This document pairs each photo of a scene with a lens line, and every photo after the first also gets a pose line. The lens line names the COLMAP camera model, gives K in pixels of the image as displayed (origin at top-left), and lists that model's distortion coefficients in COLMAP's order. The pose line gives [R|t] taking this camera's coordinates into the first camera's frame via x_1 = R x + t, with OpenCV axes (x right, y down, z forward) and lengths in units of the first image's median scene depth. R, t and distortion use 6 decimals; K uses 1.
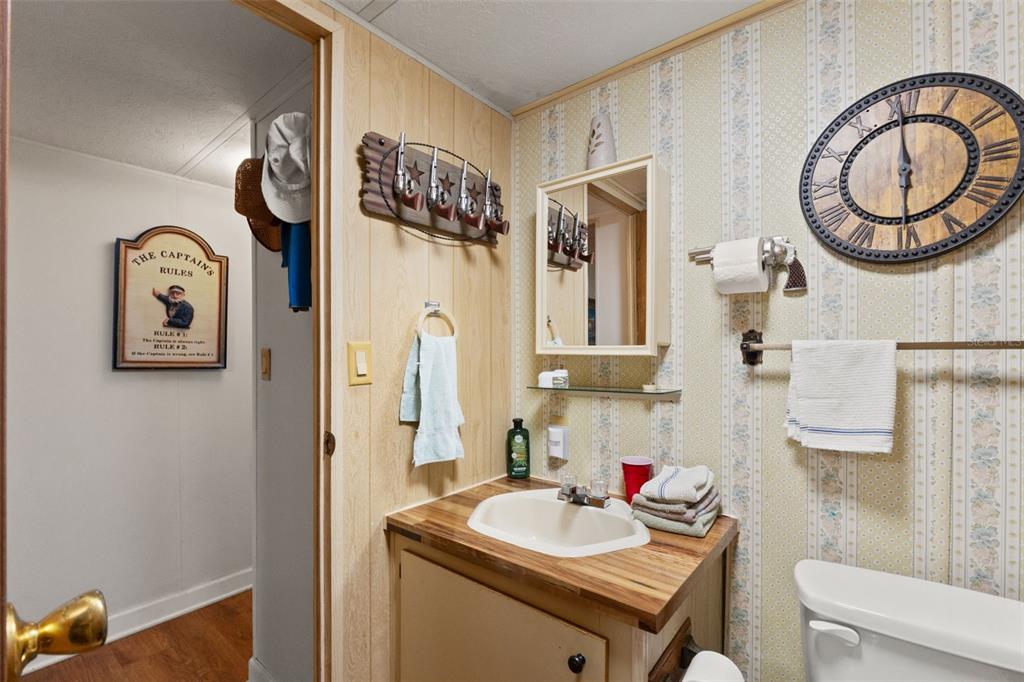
lens RADIAL K [[449.6, 0, 512.3], [0, 449.6, 356.8], [0, 0, 1]] dist [-0.003330, -0.000478]
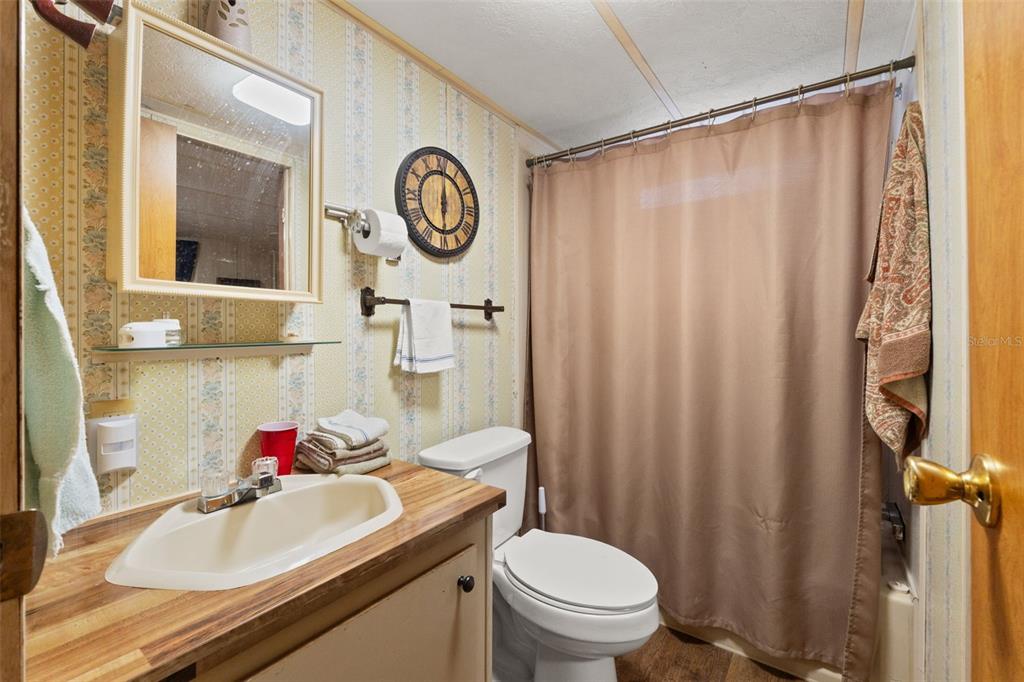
lens RADIAL K [[441.0, 0, 511.2], [0, 441.0, 327.4], [0, 0, 1]] dist [-0.002406, -0.000092]
pose [[-0.057755, 0.005305, 0.998317, -0.738203], [0.000371, 0.999986, -0.005293, 0.060088], [-0.998331, 0.000065, -0.057756, 0.764030]]
